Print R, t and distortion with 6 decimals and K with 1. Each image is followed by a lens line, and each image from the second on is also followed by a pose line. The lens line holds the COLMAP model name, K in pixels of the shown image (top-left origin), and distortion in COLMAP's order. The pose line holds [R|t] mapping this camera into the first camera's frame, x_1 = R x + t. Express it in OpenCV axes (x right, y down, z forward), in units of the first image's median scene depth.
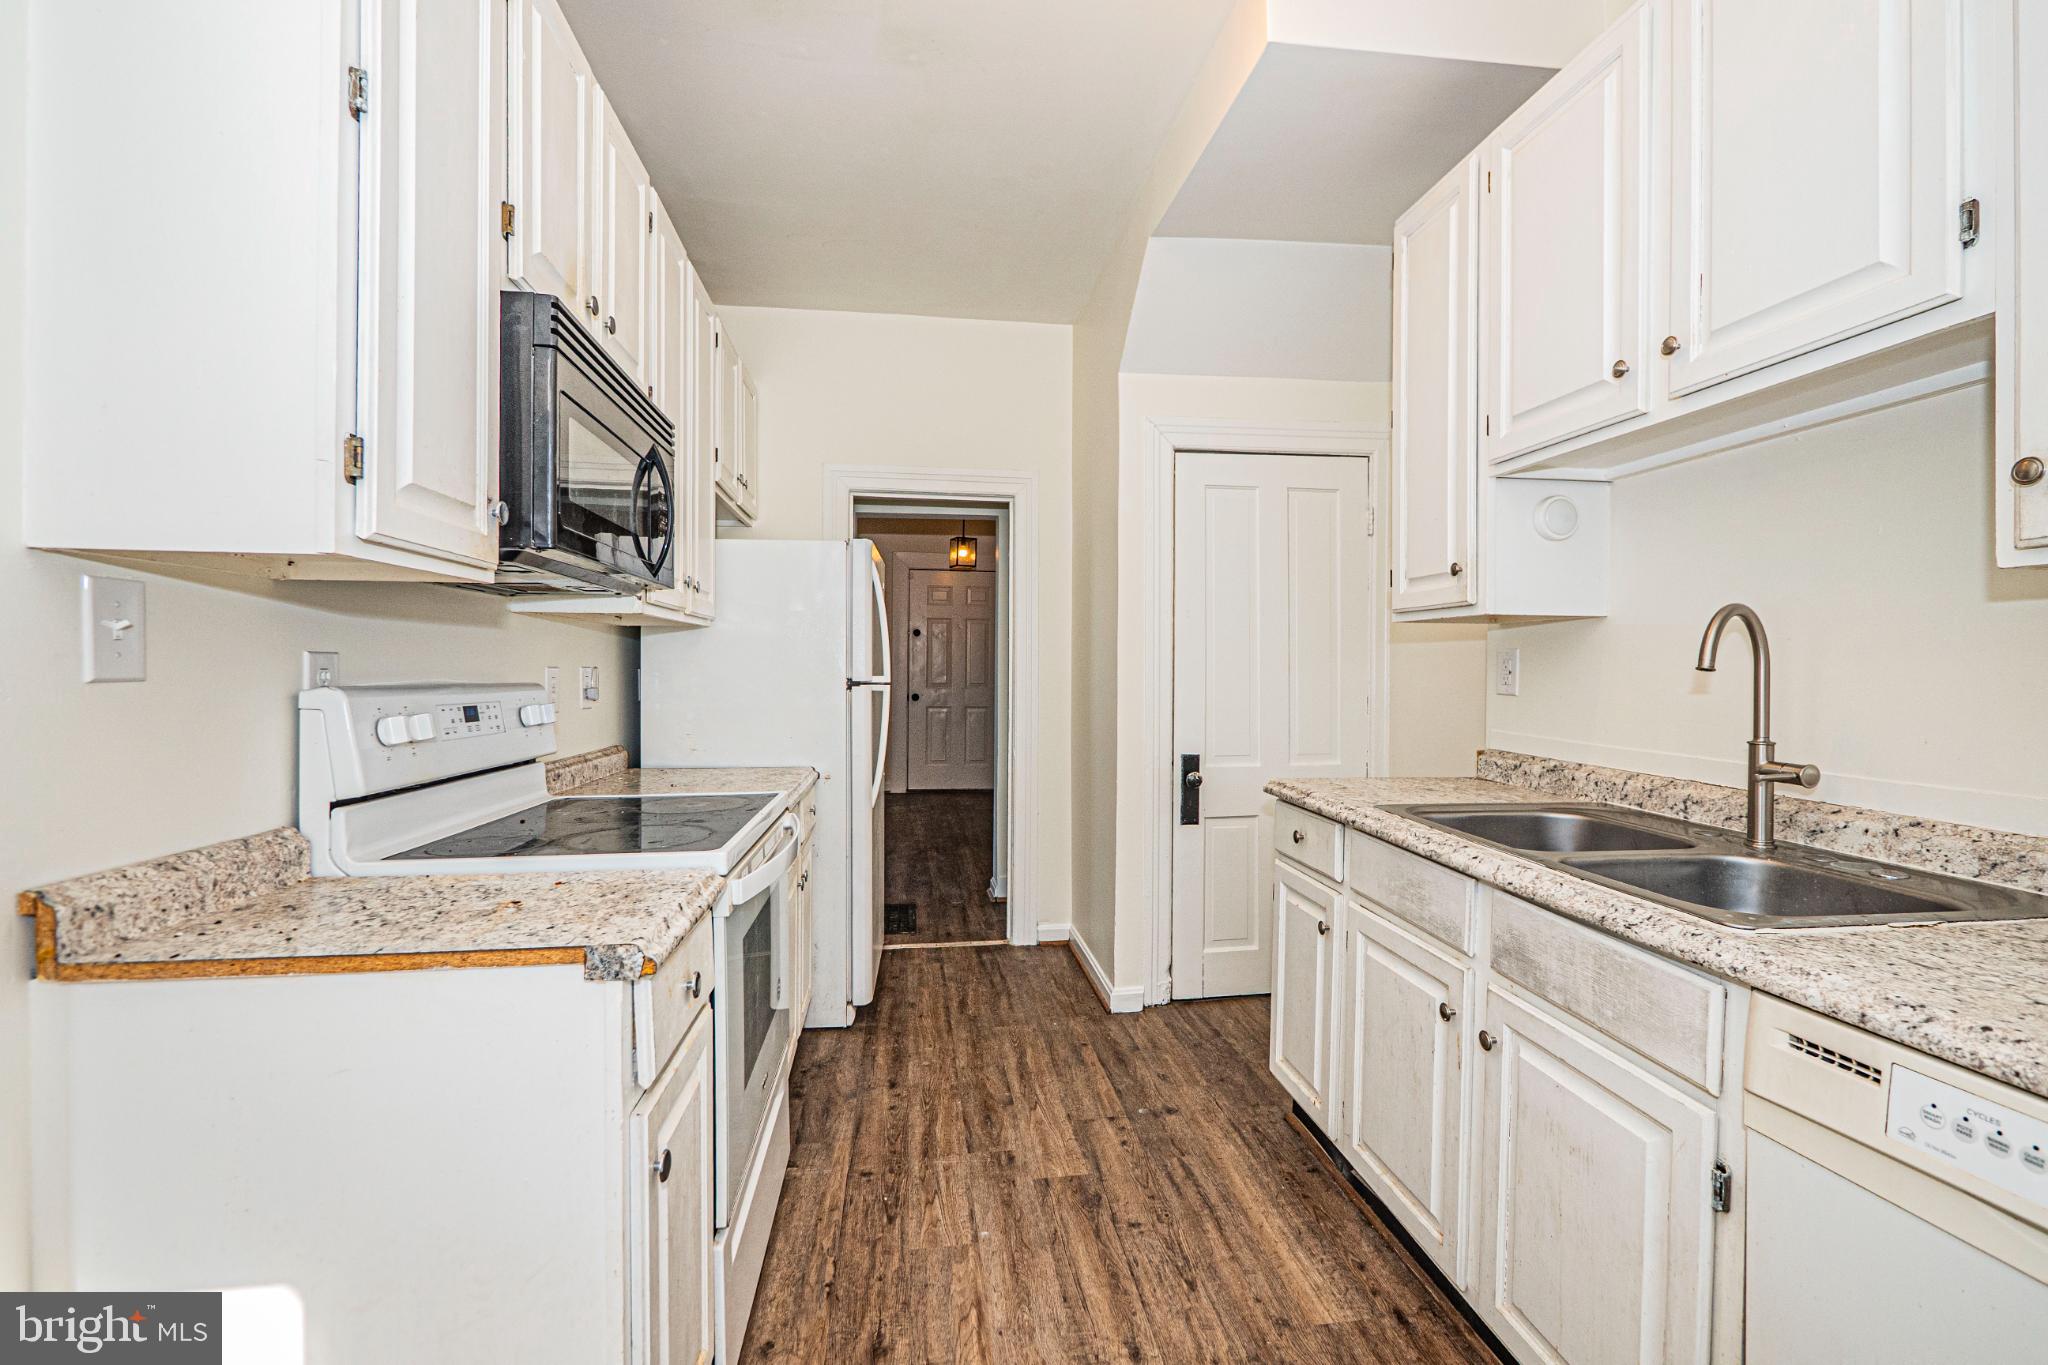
lens RADIAL K [[866.4, 0, 1024.5], [0, 866.4, 672.3], [0, 0, 1]] dist [-0.006346, 0.000845]
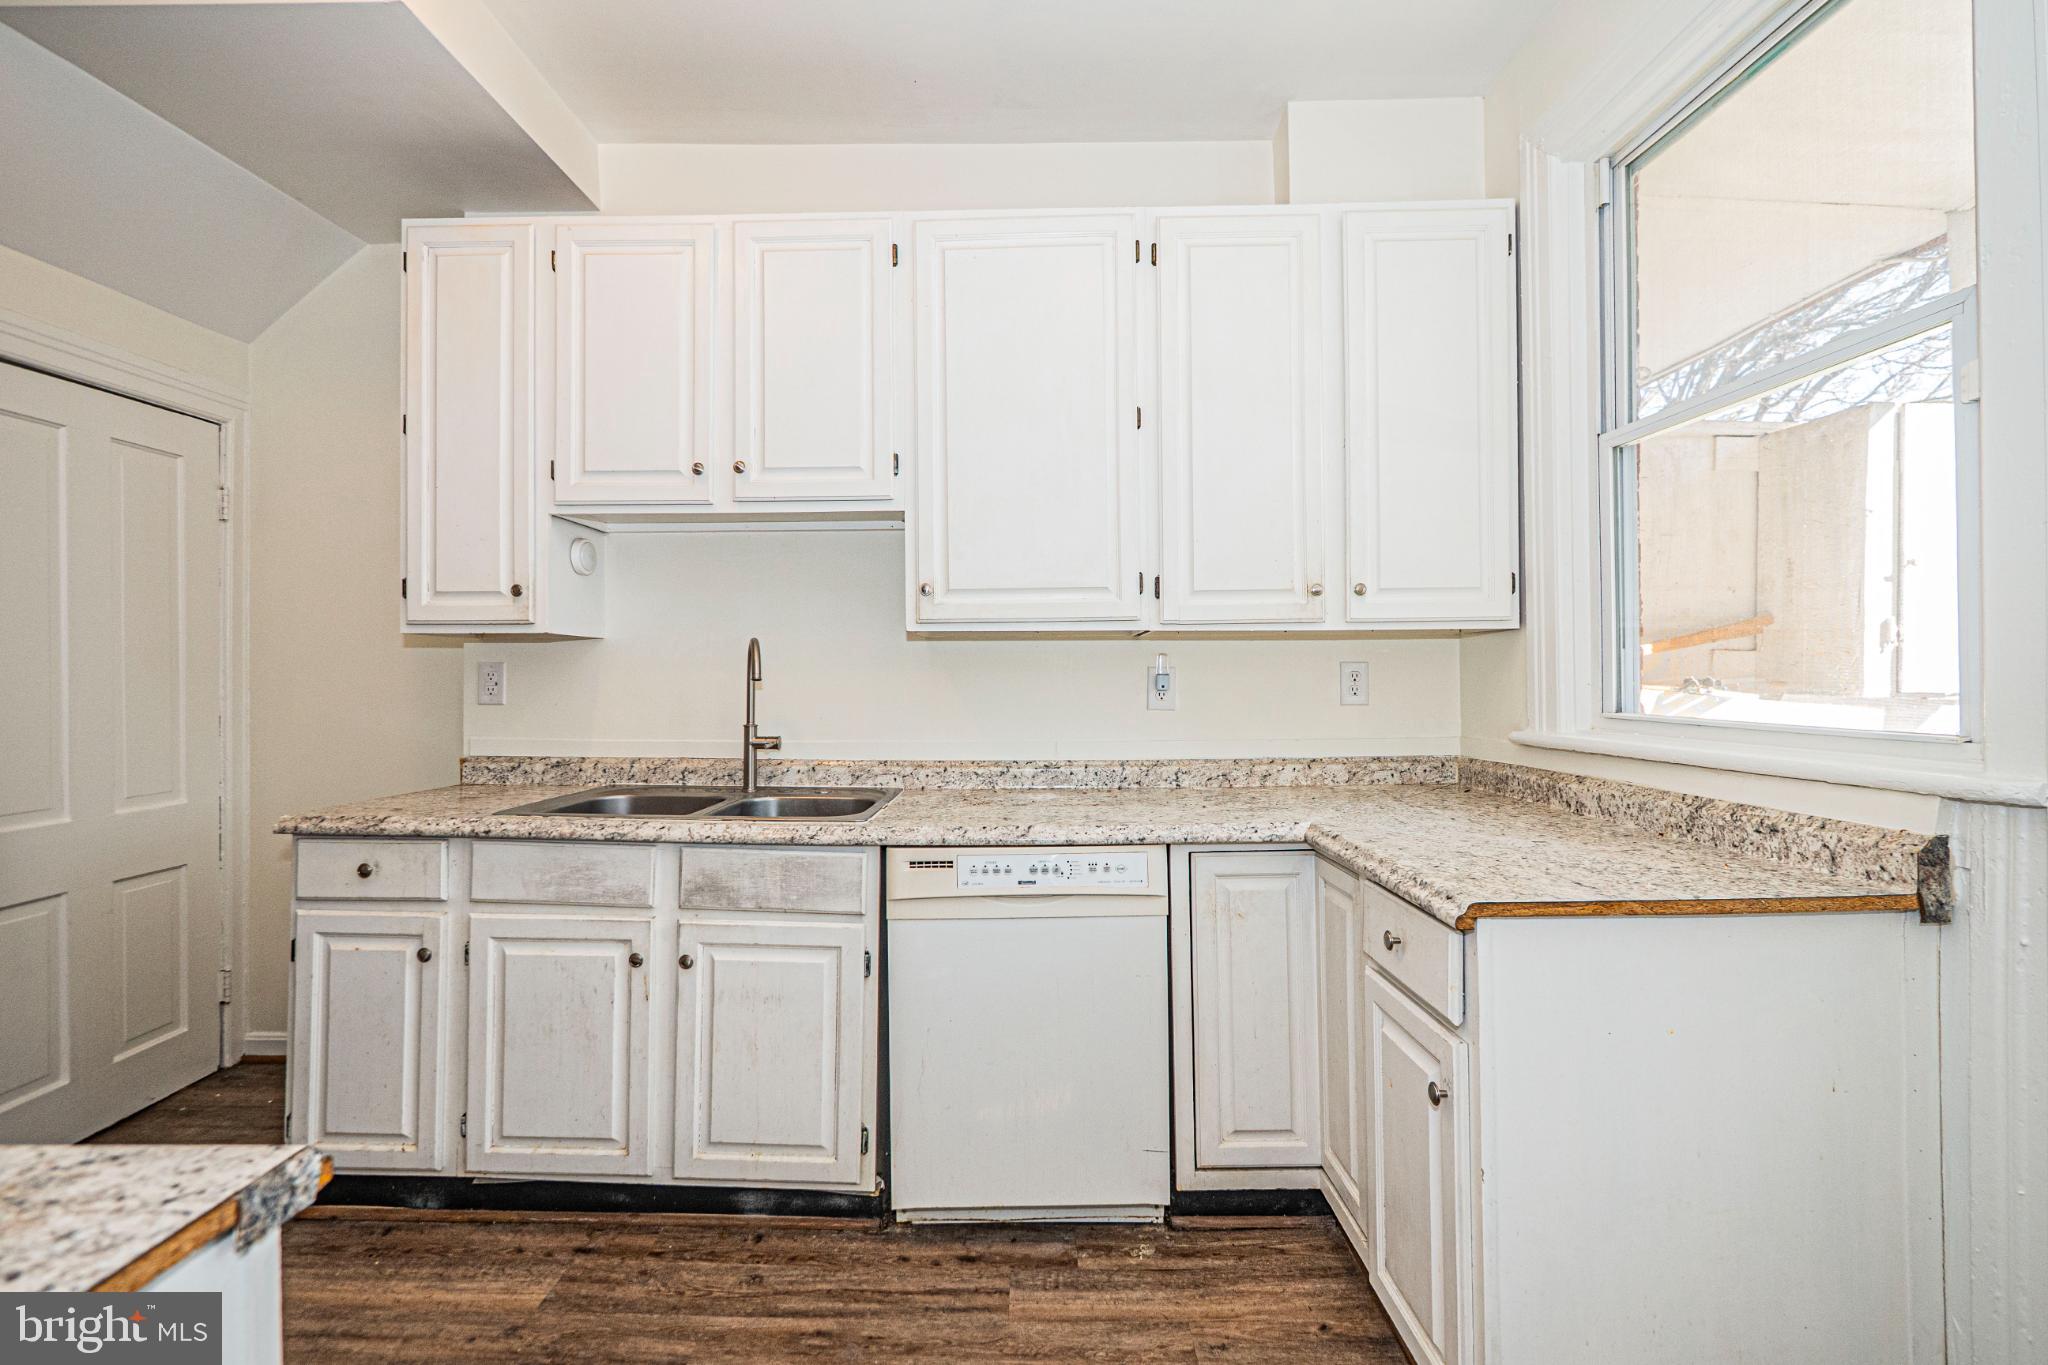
lens RADIAL K [[866.4, 0, 1019.8], [0, 866.4, 675.0], [0, 0, 1]] dist [-0.006346, 0.000845]
pose [[0.152157, -0.003953, 0.988348, -0.529802], [0.010707, 0.999940, 0.002351, -0.008070], [-0.988298, 0.010225, 0.152191, 0.220650]]
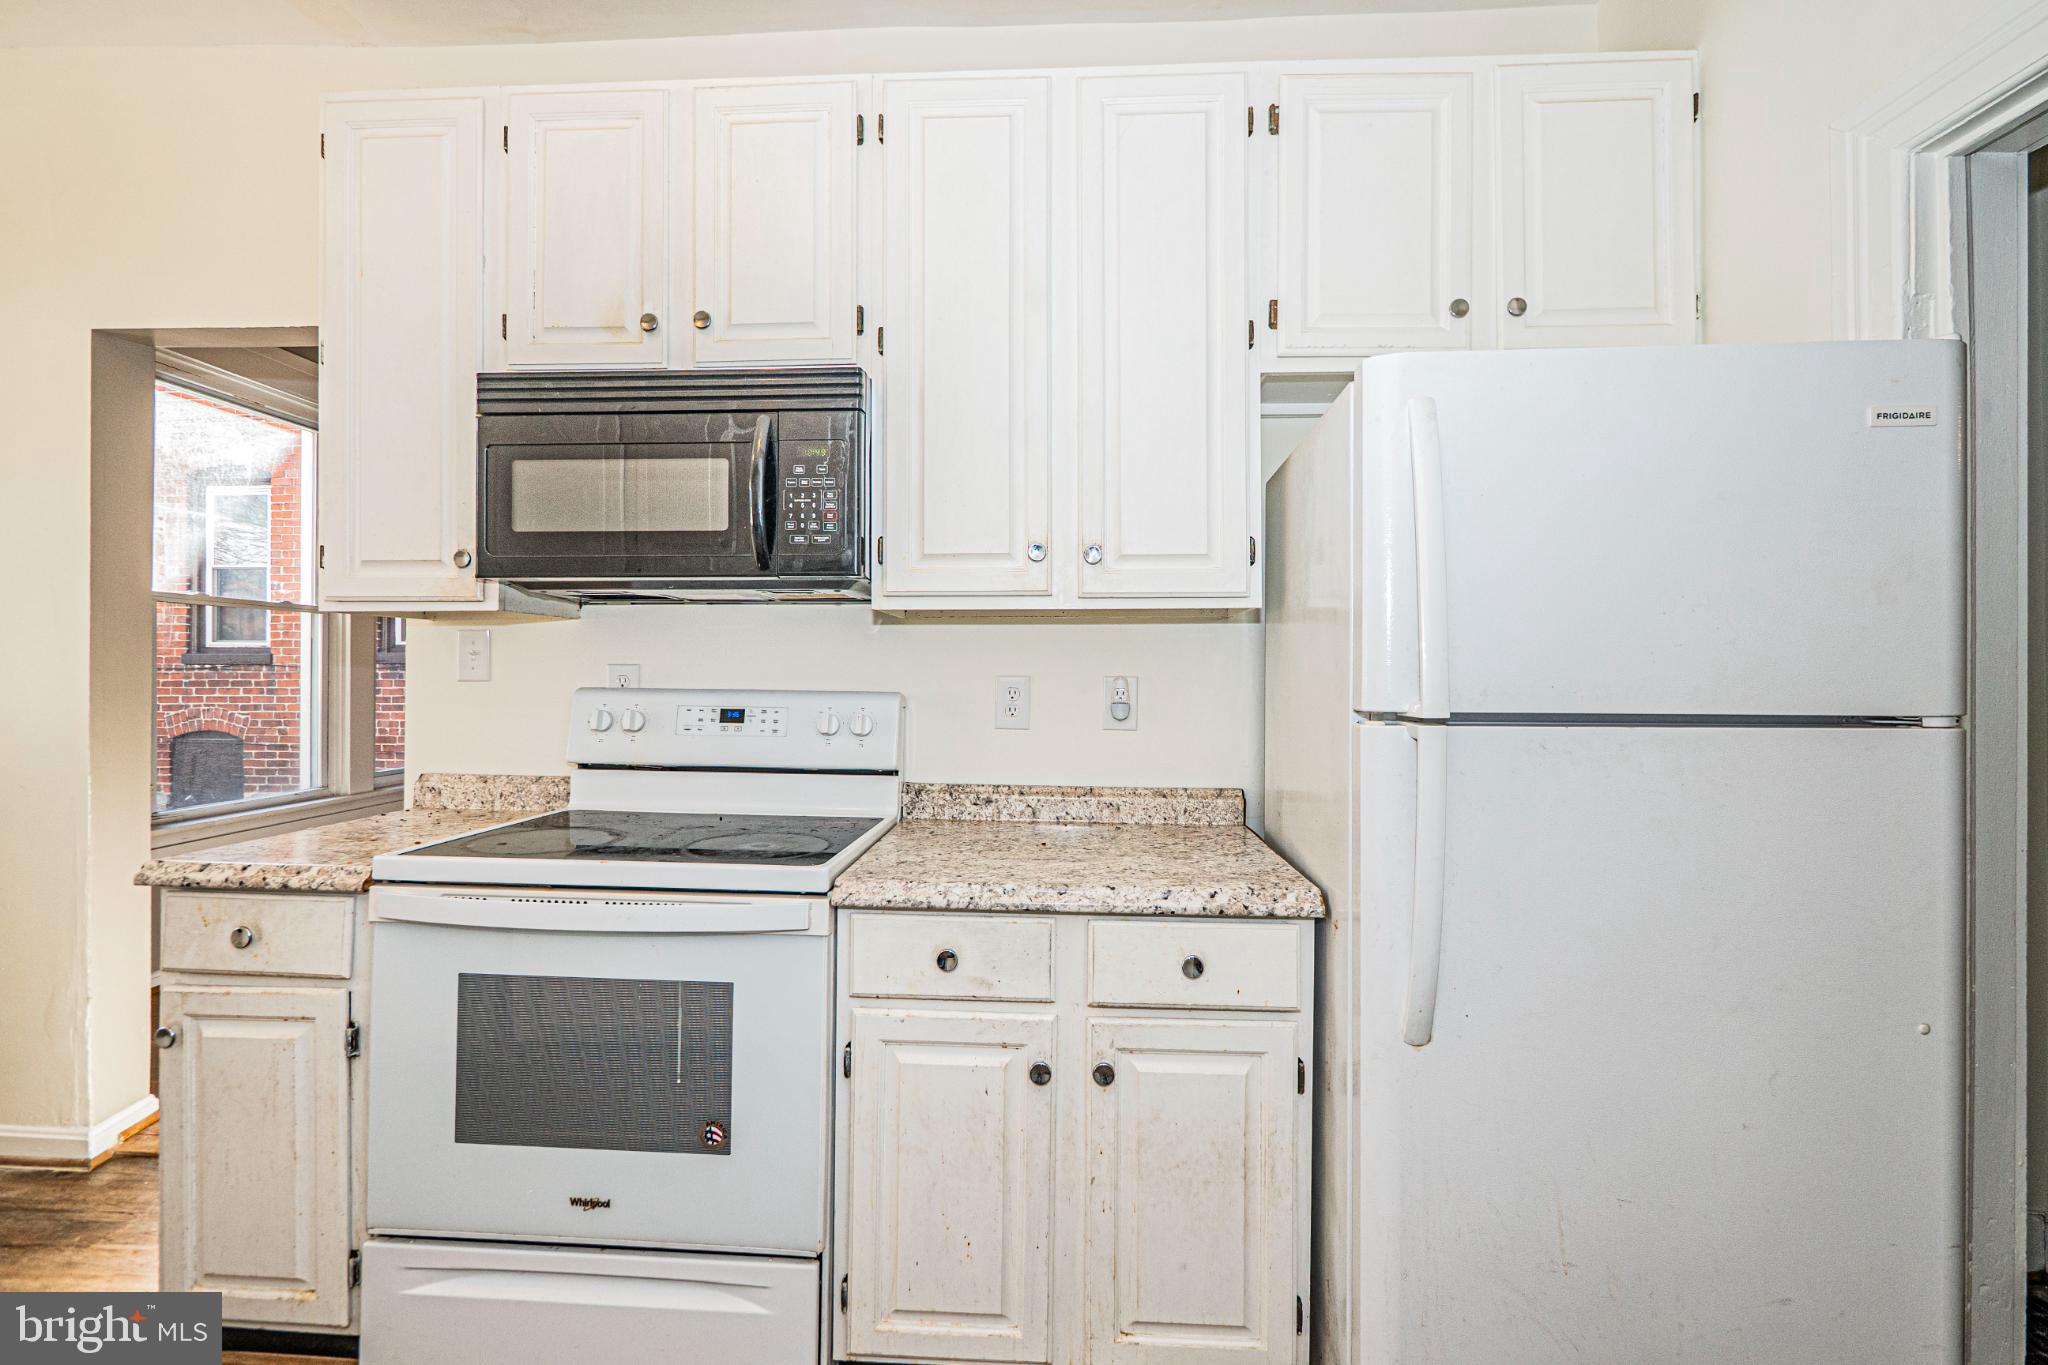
lens RADIAL K [[866.4, 0, 1023.2], [0, 866.4, 671.9], [0, 0, 1]] dist [-0.006346, 0.000845]
pose [[-0.183931, -0.007842, -0.982908, 0.387019], [-0.009461, 0.999936, -0.006207, -0.006050], [0.982894, 0.008158, -0.183994, 1.478817]]
